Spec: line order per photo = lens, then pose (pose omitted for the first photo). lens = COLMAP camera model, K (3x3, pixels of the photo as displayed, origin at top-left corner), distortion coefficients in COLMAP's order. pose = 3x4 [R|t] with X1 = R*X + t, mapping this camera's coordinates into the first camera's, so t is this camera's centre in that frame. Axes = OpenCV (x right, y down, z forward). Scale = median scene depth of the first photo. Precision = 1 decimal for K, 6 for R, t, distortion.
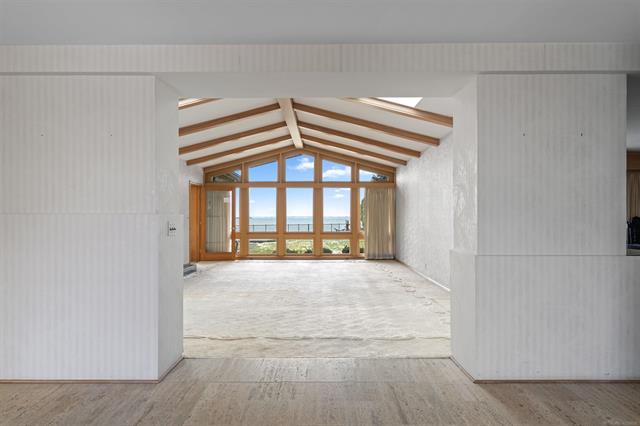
lens RADIAL K [[416.6, 0, 320.0], [0, 416.6, 213.0], [0, 0, 1]] dist [-0.000114, -0.000019]
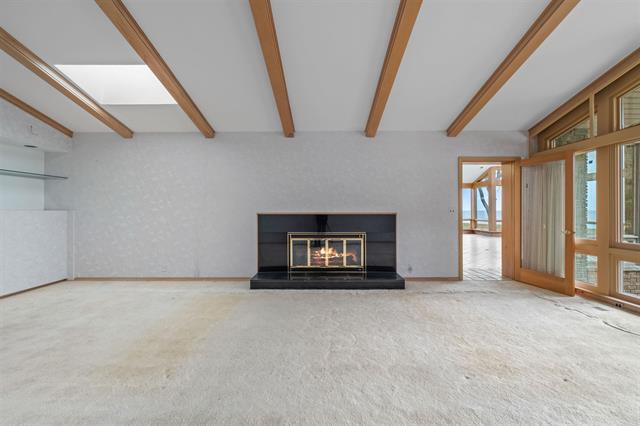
lens RADIAL K [[281.7, 0, 320.0], [0, 281.7, 213.0], [0, 0, 1]] dist [0.013828, 0.000113]
pose [[0.007365, 0.011589, -0.999906, 0.135525], [0.010929, 0.999872, 0.011669, 0.005442], [0.999913, -0.011014, 0.007237, 0.681960]]
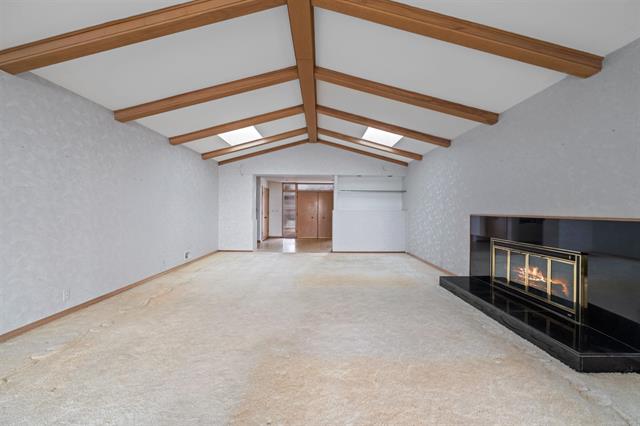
lens RADIAL K [[275.5, 0, 320.0], [0, 275.5, 213.0], [0, 0, 1]] dist [0.008261, -0.000268]
pose [[-0.999678, -0.001010, -0.025369, -0.059960], [-0.001073, 0.999996, 0.002491, 0.007228], [0.025367, 0.002518, -0.999675, 0.974625]]
